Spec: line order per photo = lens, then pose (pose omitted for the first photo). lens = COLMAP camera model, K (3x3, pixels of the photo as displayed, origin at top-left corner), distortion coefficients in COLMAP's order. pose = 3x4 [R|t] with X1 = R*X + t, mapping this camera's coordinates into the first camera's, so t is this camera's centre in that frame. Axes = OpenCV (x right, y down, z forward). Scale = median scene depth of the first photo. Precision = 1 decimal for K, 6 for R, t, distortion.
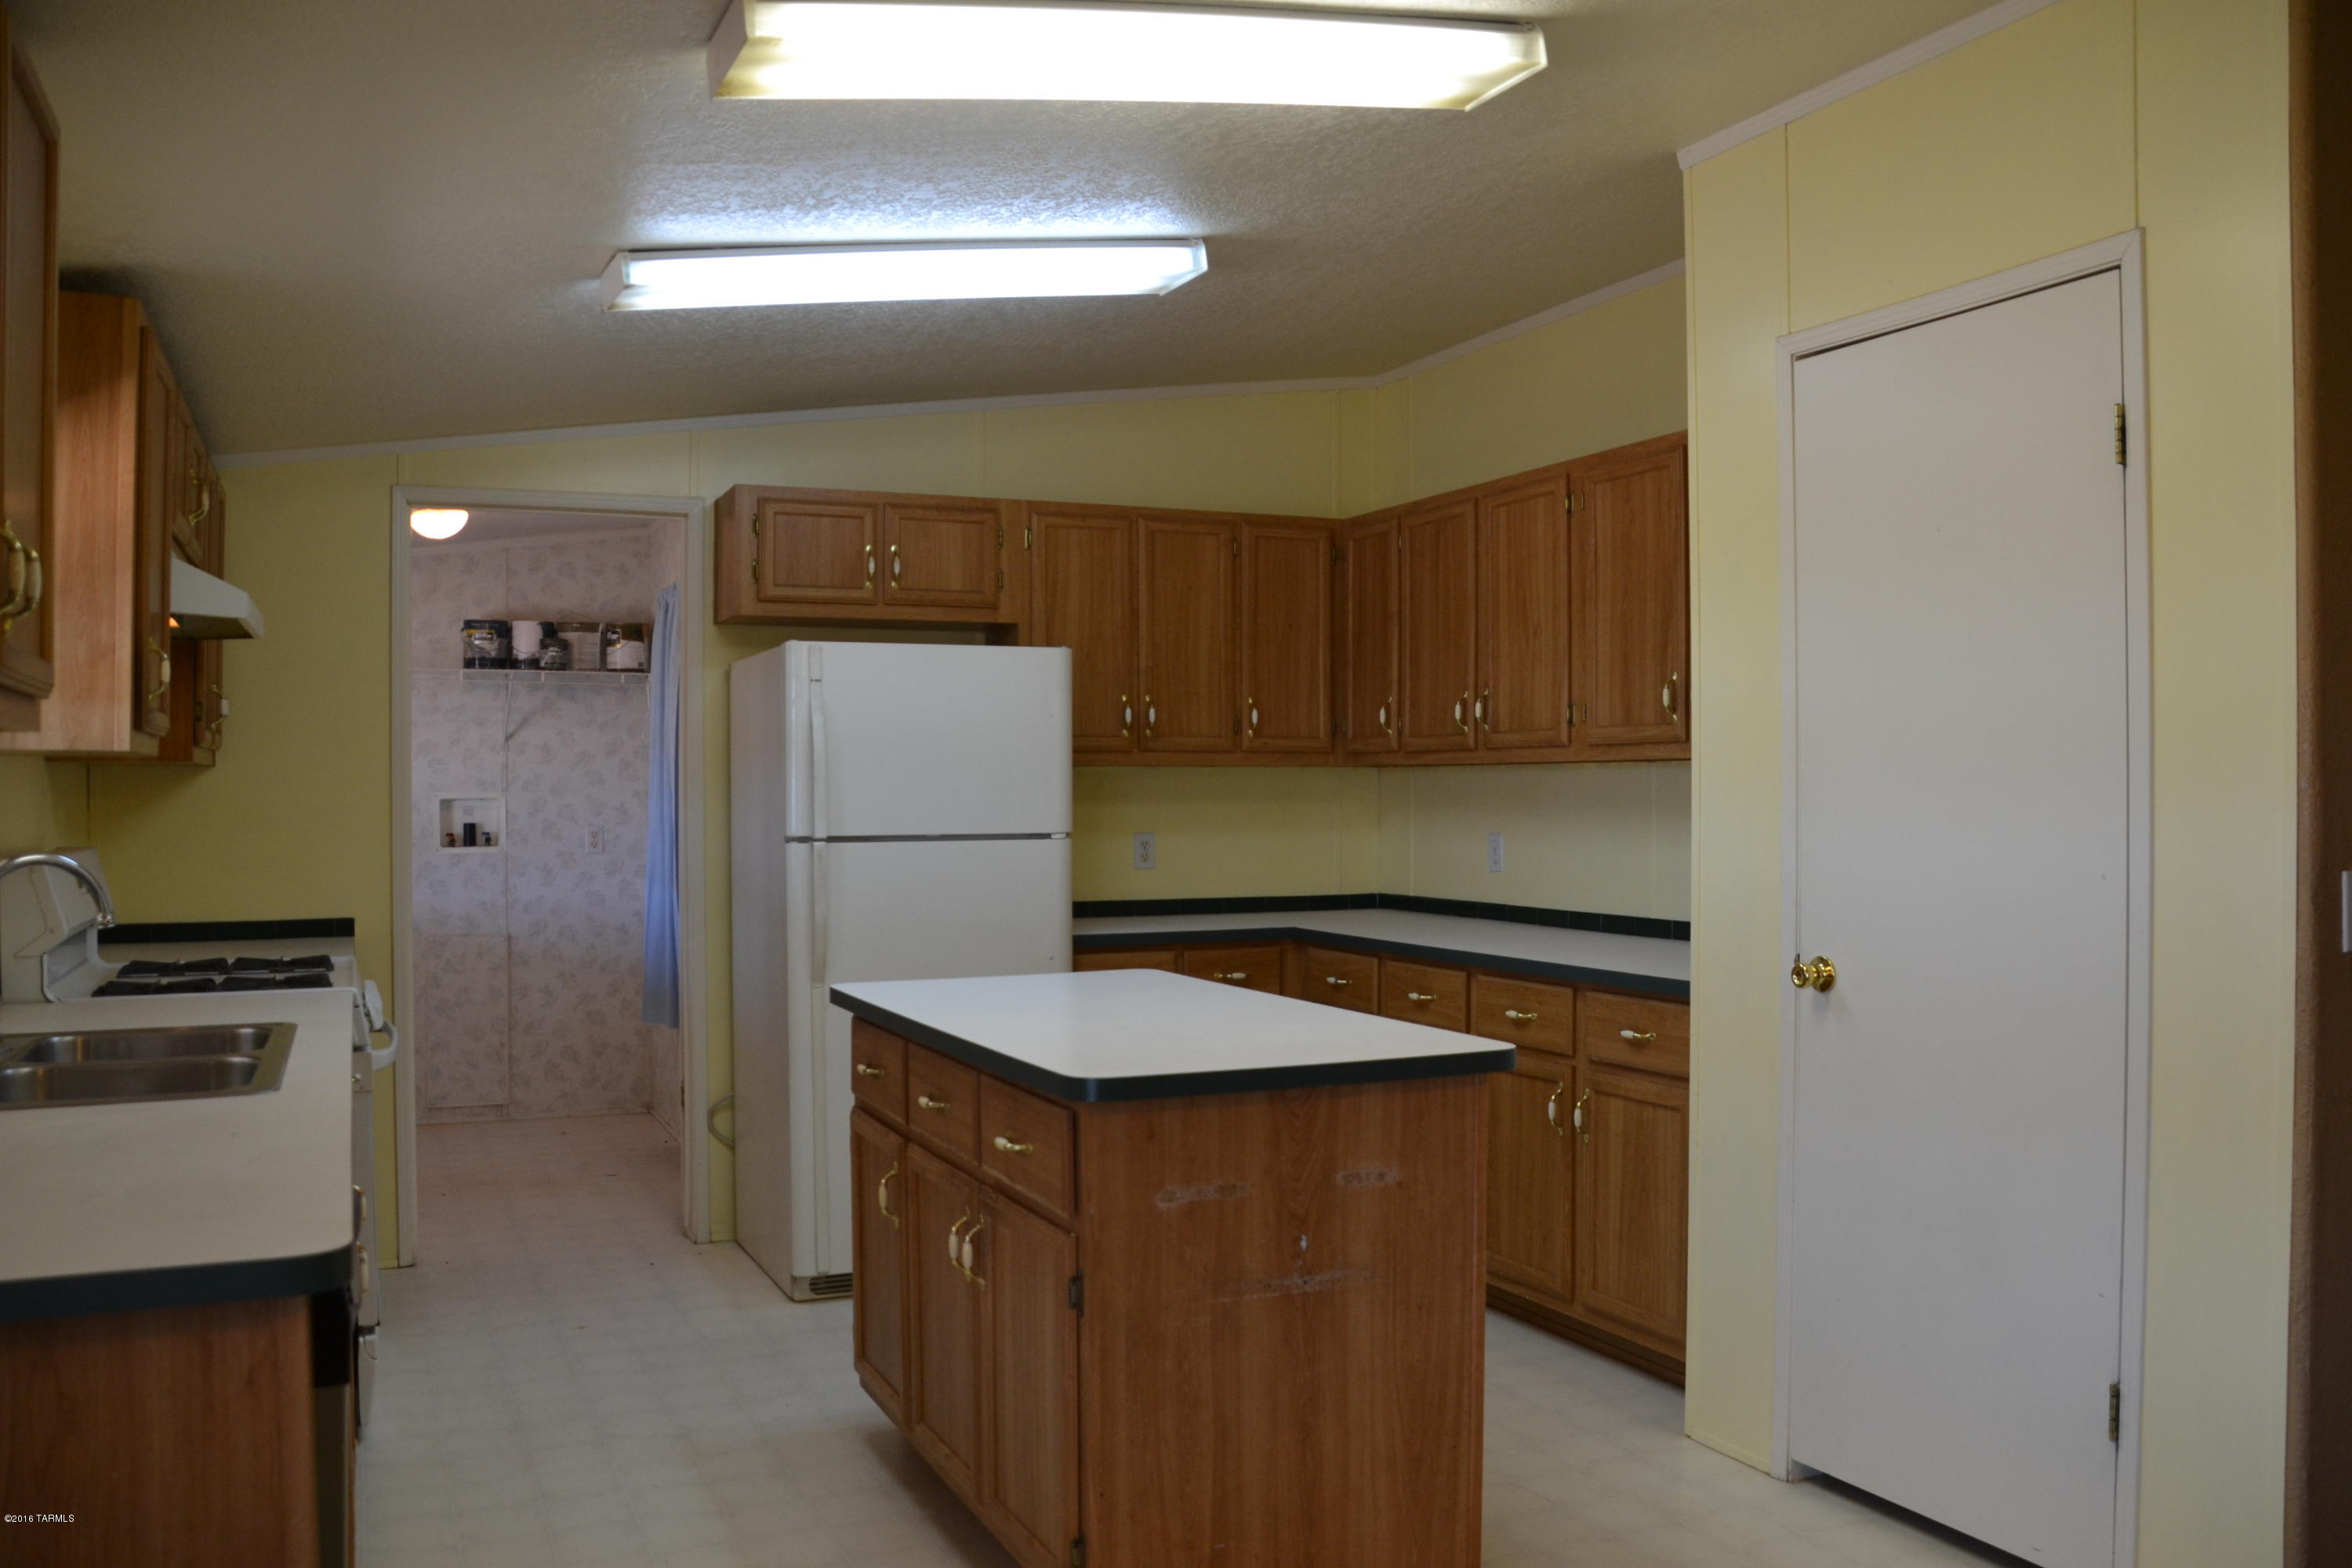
lens RADIAL K [[1907.0, 0, 1173.6], [0, 1907.0, 783.8], [0, 0, 1]] dist [-0.101143, 0.021876]
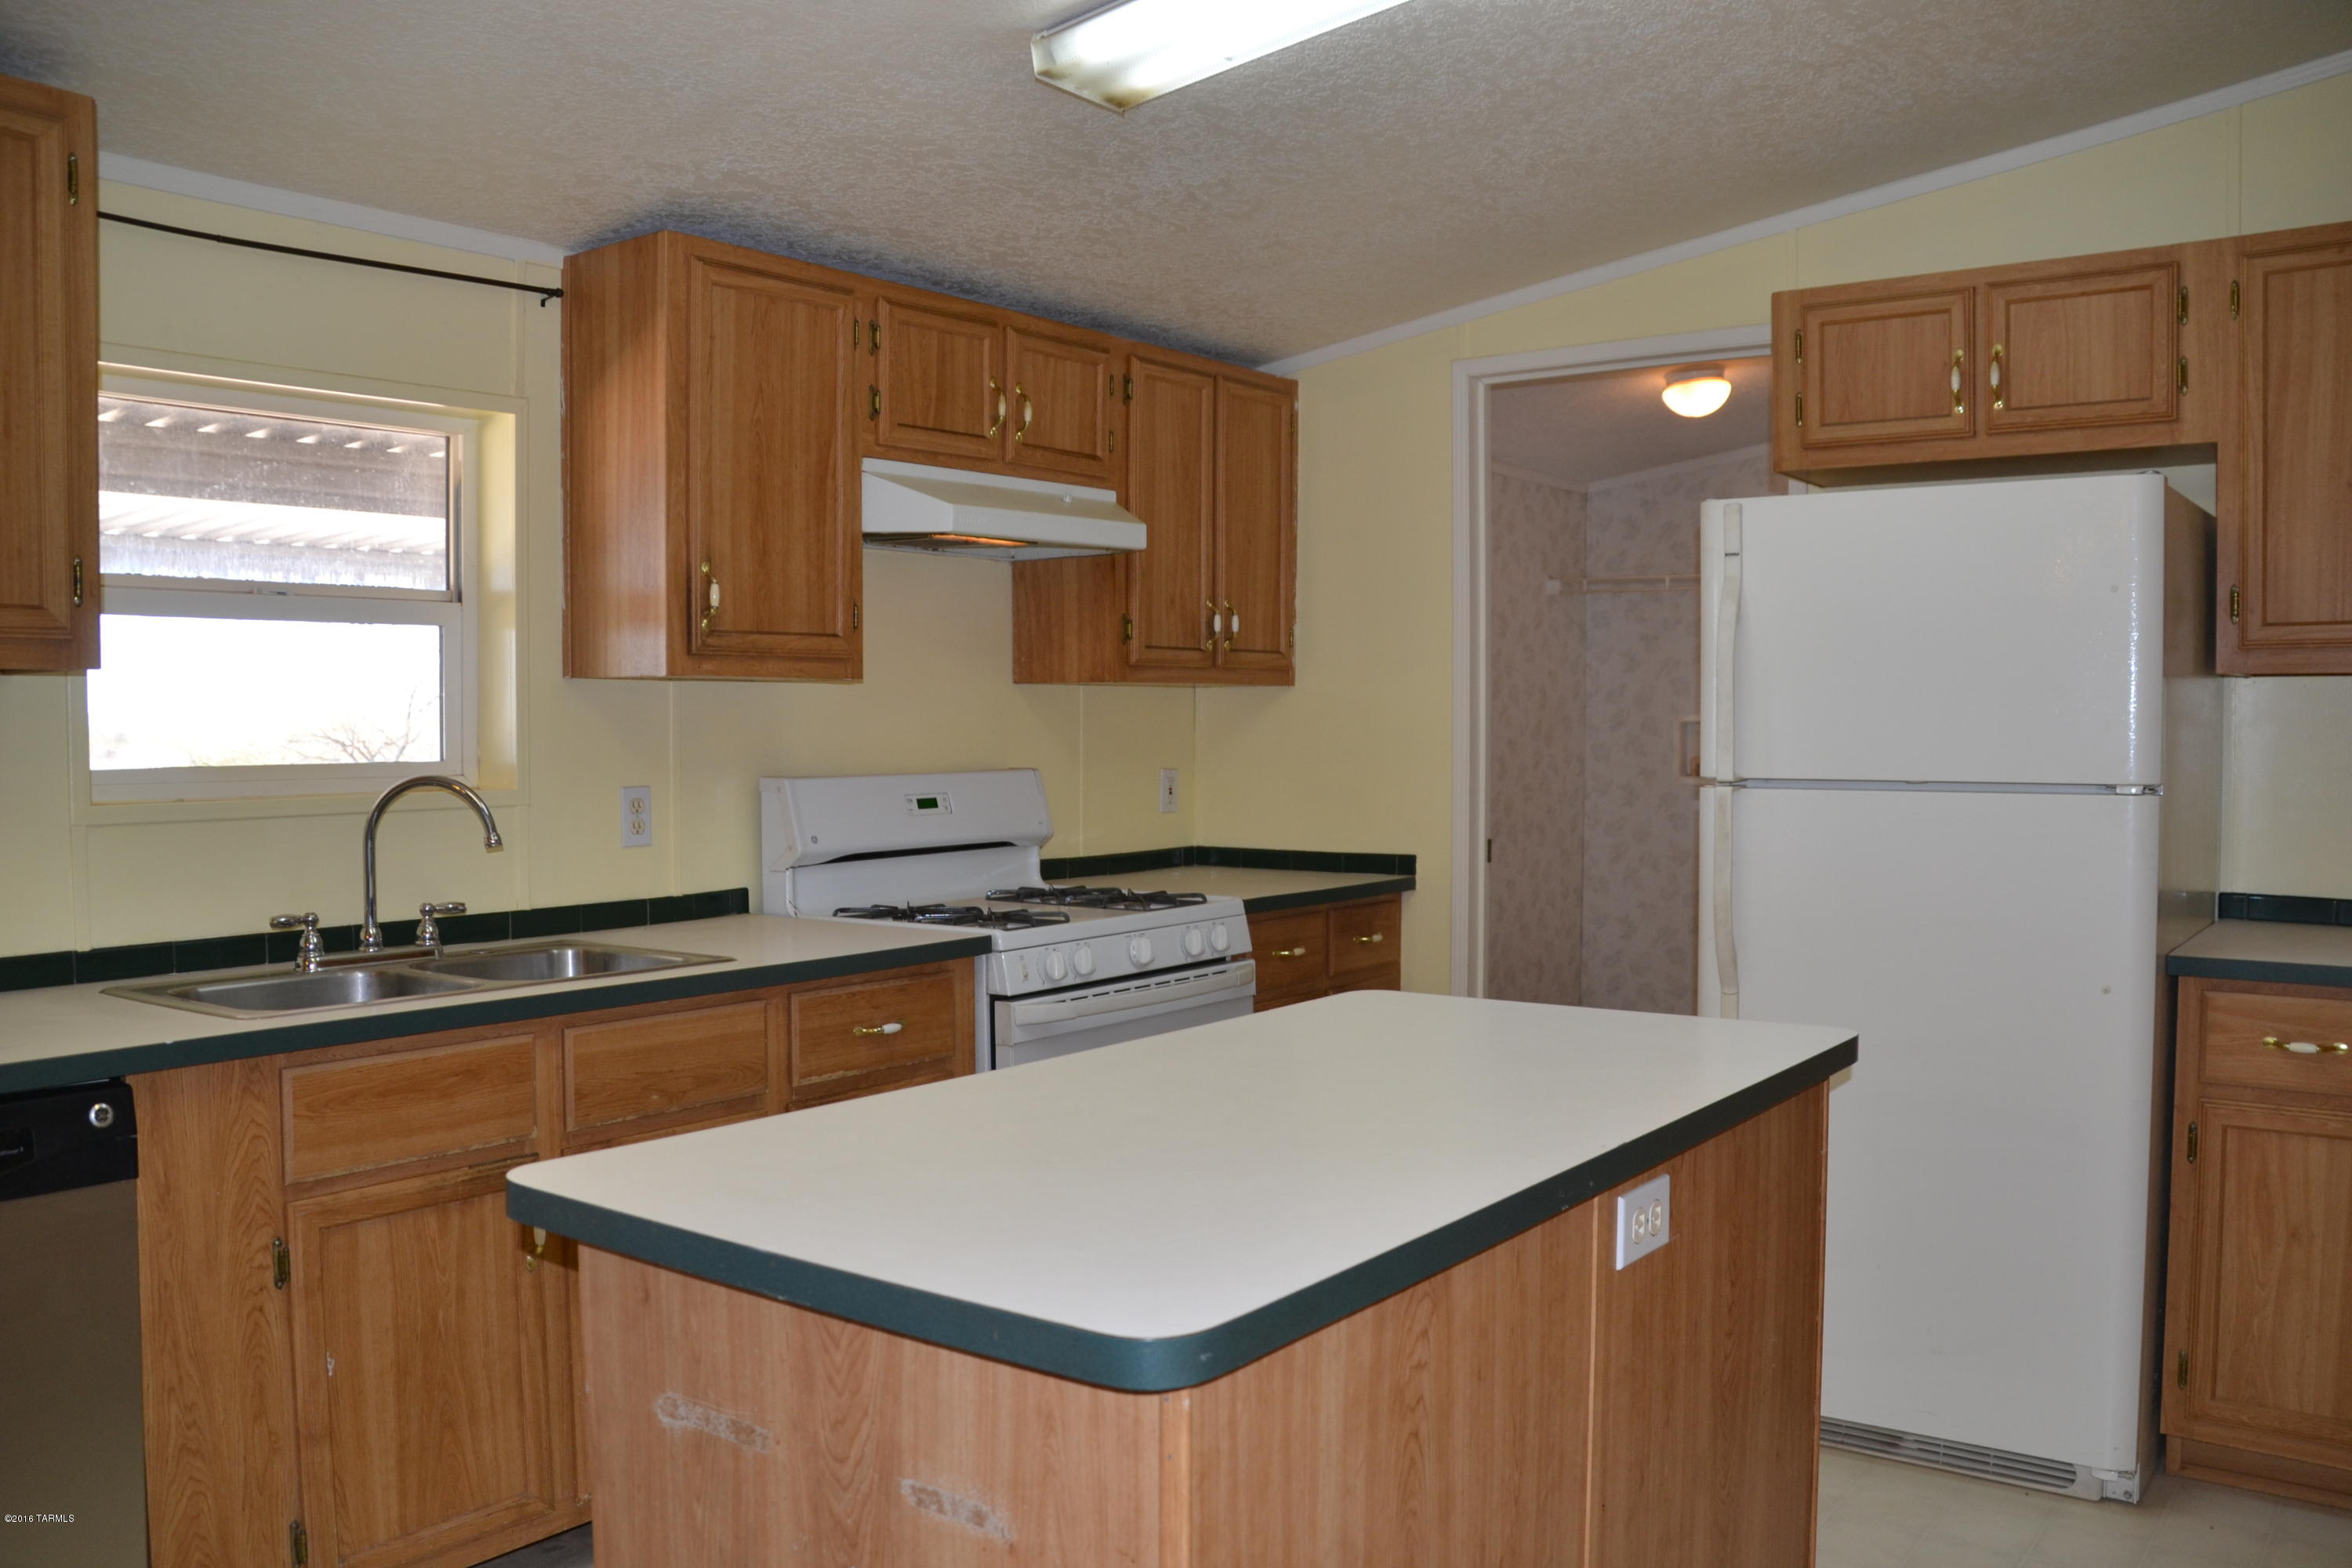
lens RADIAL K [[1907.0, 0, 1180.0], [0, 1907.0, 787.3], [0, 0, 1]] dist [-0.101143, 0.021876]
pose [[0.487937, 0.034000, -0.872216, 0.205136], [0.003023, 0.999169, 0.040640, 0.001241], [0.872873, -0.022466, 0.487429, 0.309324]]
